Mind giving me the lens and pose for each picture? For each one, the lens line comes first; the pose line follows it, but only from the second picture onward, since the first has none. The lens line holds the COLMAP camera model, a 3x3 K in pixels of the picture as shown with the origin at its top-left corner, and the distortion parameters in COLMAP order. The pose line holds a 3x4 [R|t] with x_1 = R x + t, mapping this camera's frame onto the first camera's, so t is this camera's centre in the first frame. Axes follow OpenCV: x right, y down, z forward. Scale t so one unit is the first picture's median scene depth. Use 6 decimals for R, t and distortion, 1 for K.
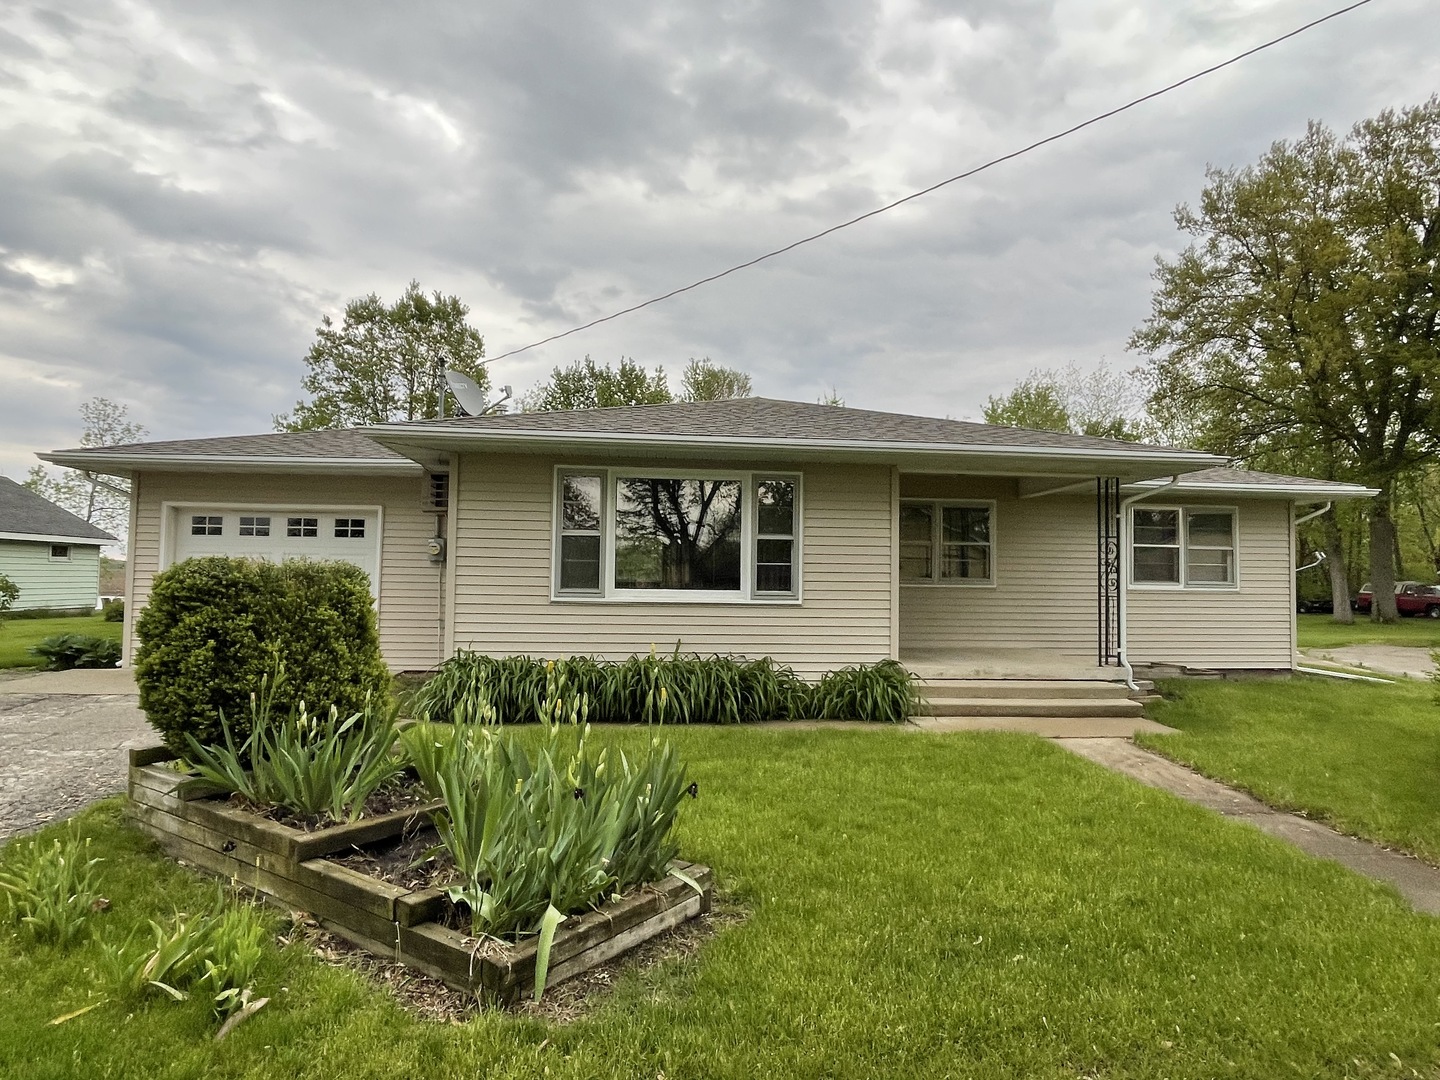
lens RADIAL K [[824.9, 0, 718.4], [0, 824.9, 537.4], [0, 0, 1]] dist [0.013011, 0.000514]
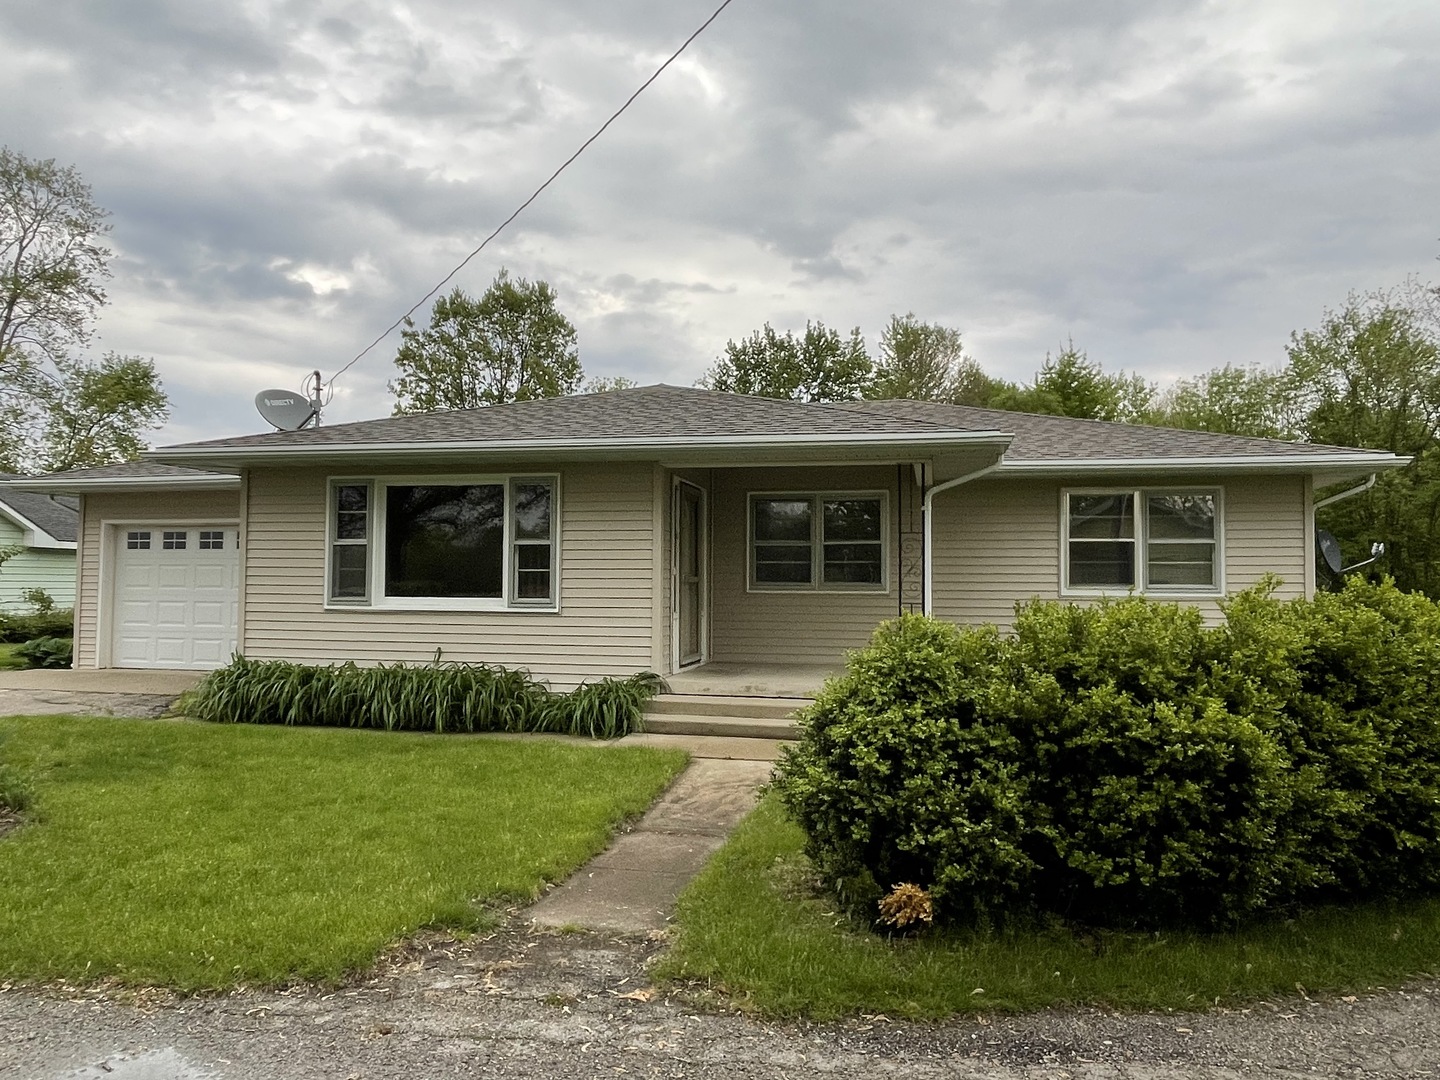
lens RADIAL K [[999.0, 0, 716.4], [0, 999.0, 540.4], [0, 0, 1]] dist [0.010938, 0.006196]
pose [[0.952871, -0.021113, -0.302641, 0.520853], [0.023301, 0.999722, 0.003619, -0.001312], [0.302481, -0.010500, 0.953098, -0.032345]]
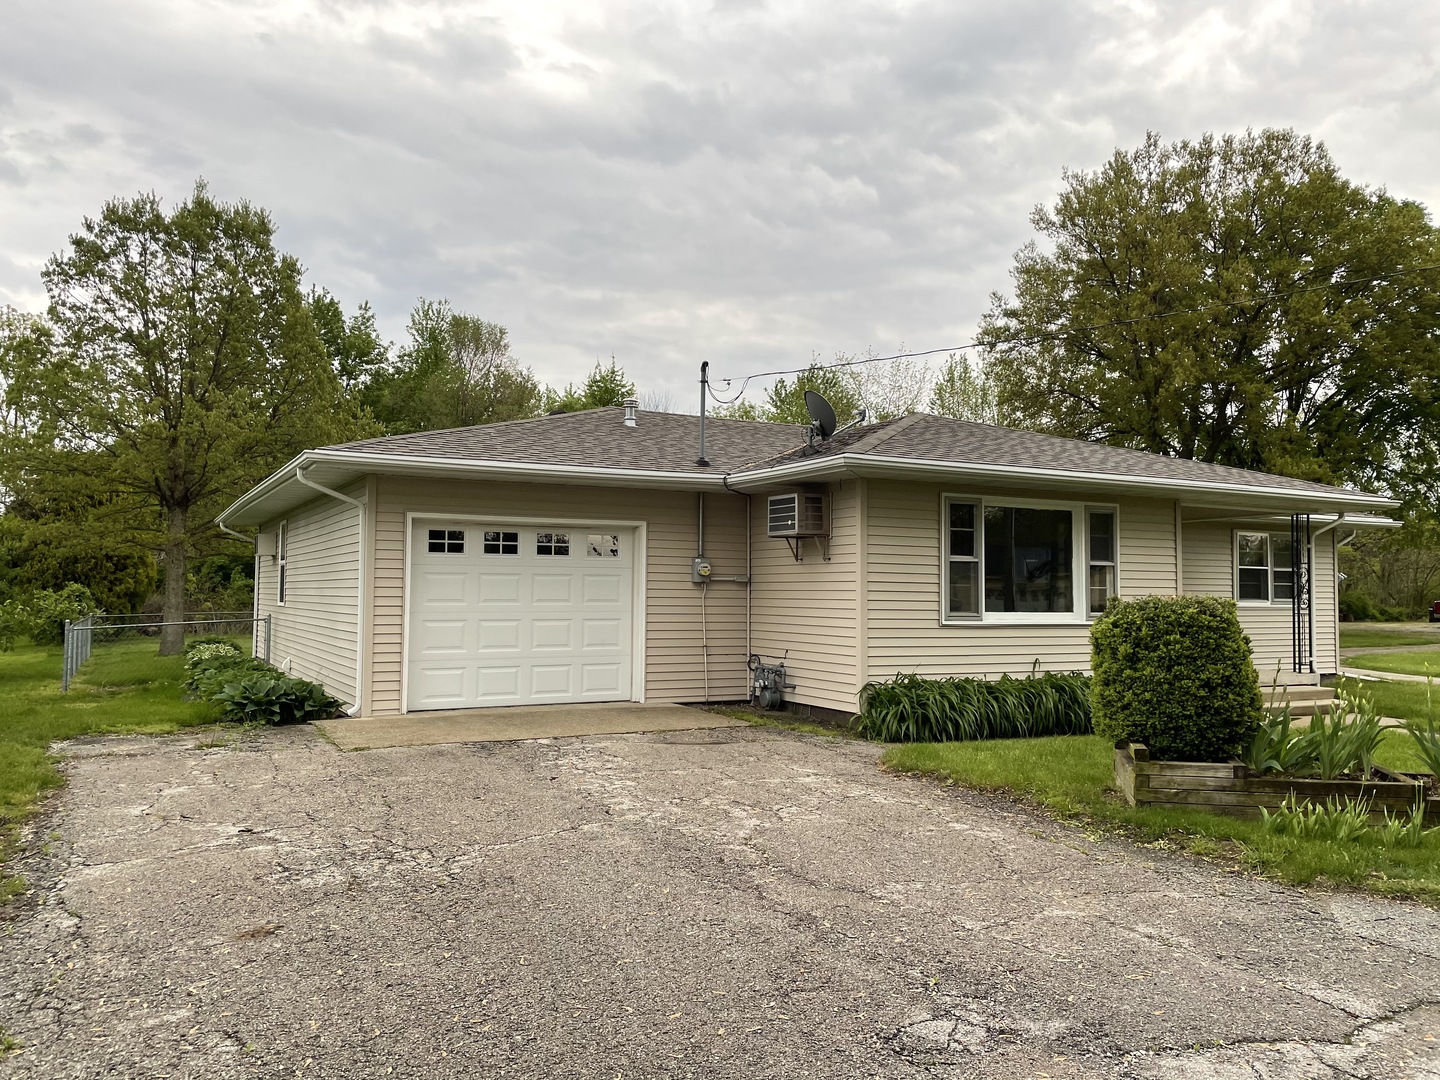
lens RADIAL K [[1088.0, 0, 723.8], [0, 1088.0, 541.8], [0, 0, 1]] dist [0.080102, -0.091788]
pose [[0.927627, 0.011950, 0.373317, -0.785125], [-0.014654, 0.999883, 0.004407, -0.023344], [-0.373221, -0.009559, 0.927693, -0.135914]]
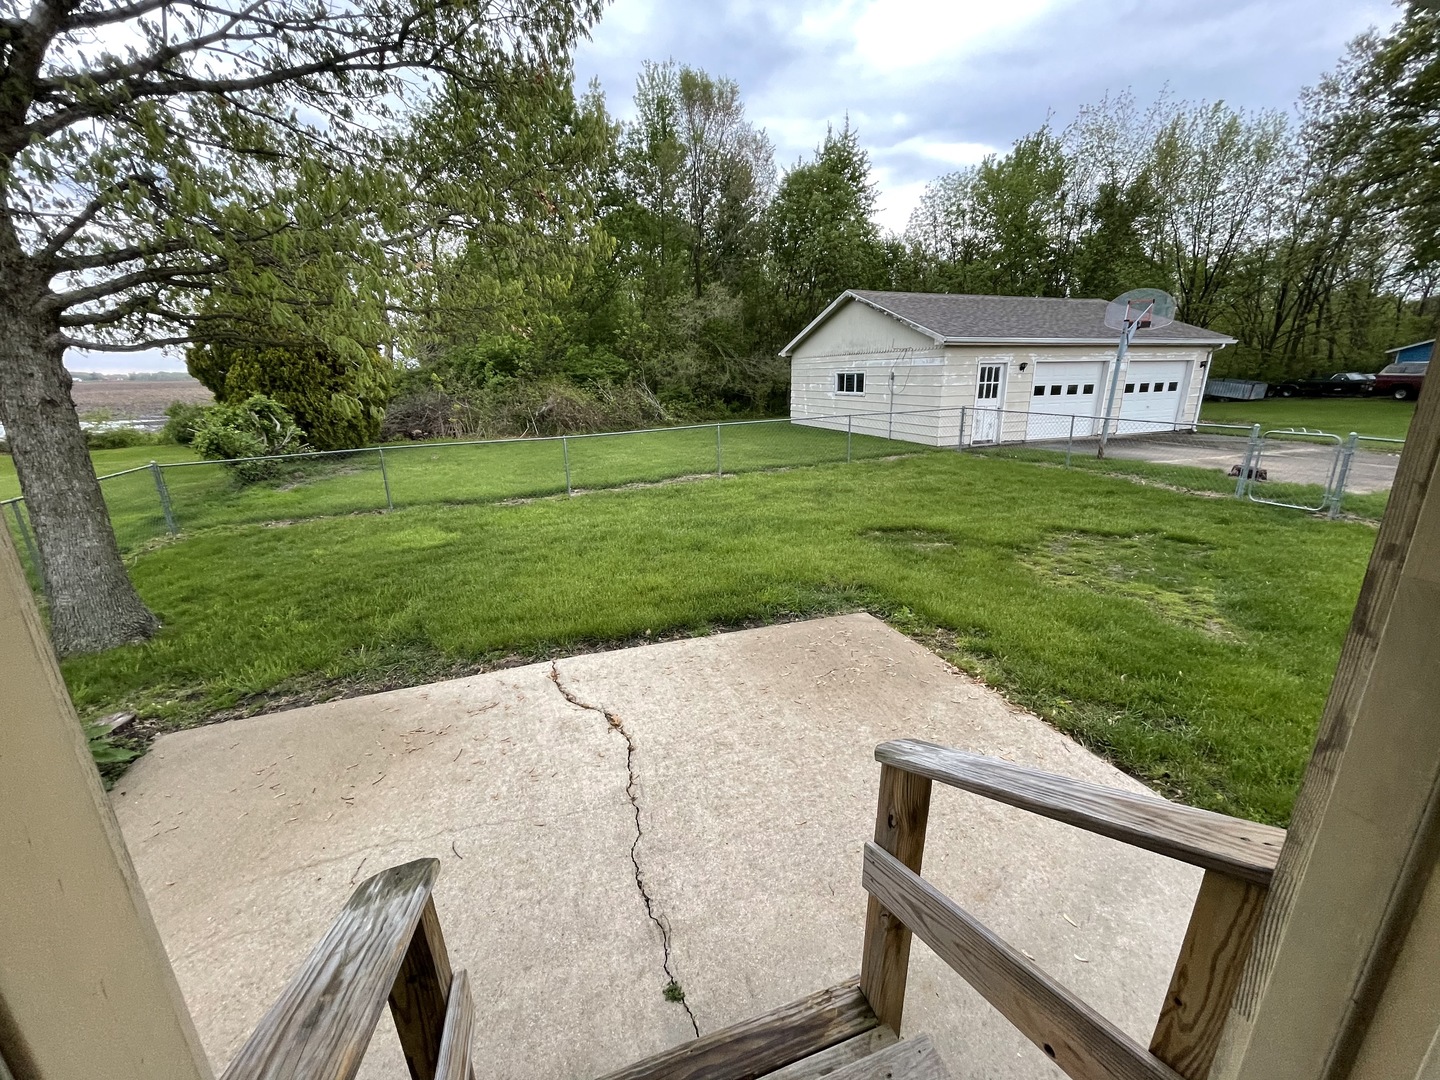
lens RADIAL K [[584.6, 0, 719.4], [0, 584.6, 540.0], [0, 0, 1]] dist [0.000991, -0.000438]
pose [[0.974403, -0.087857, 0.206928, -0.594984], [0.014725, 0.943438, 0.331223, 0.029388], [-0.224323, -0.319698, 0.920582, 2.112864]]
